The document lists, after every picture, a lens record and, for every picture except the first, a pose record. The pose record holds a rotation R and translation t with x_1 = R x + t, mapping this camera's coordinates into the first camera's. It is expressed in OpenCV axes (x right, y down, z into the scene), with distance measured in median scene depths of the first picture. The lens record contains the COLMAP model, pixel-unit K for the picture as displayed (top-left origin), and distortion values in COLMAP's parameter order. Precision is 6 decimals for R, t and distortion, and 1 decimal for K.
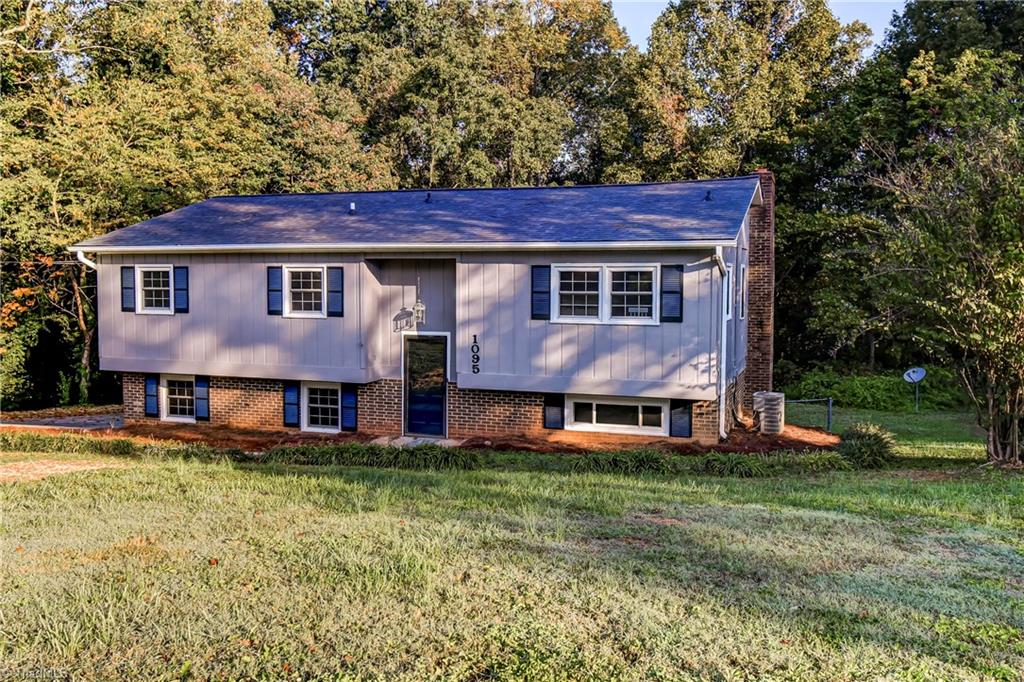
lens RADIAL K [[871.3, 0, 501.7], [0, 871.3, 365.1], [0, 0, 1]] dist [0.013541, -0.032244]
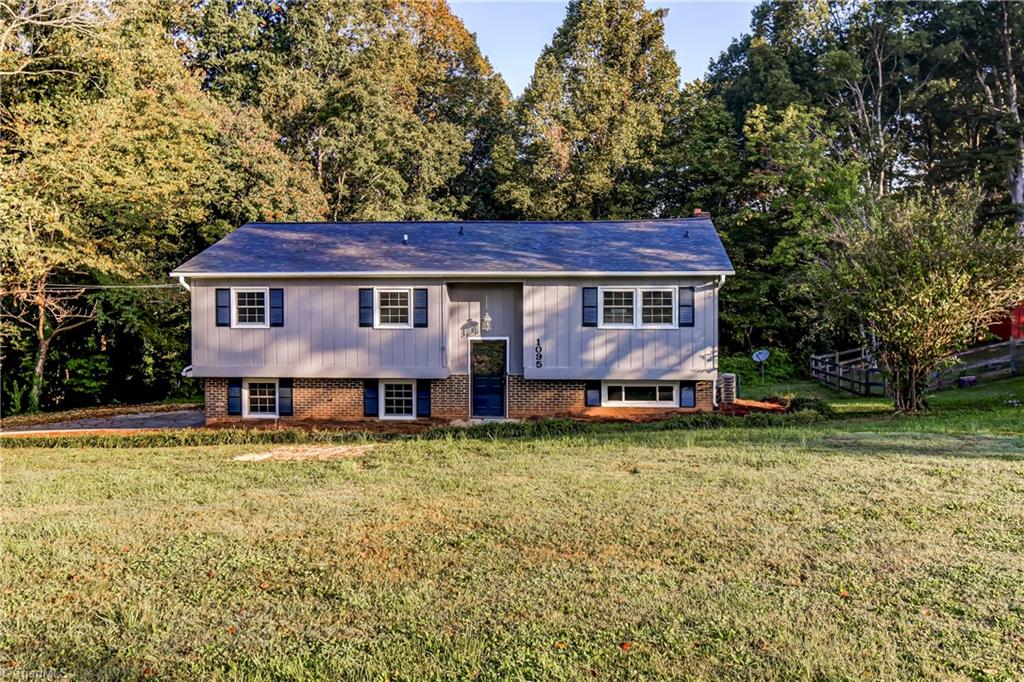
lens RADIAL K [[871.3, 0, 508.9], [0, 871.3, 335.6], [0, 0, 1]] dist [0.013541, -0.032244]
pose [[0.966017, -0.028498, 0.256903, -0.380791], [0.033676, 0.999308, -0.015778, -0.018341], [-0.256276, 0.023893, 0.966308, -0.258534]]
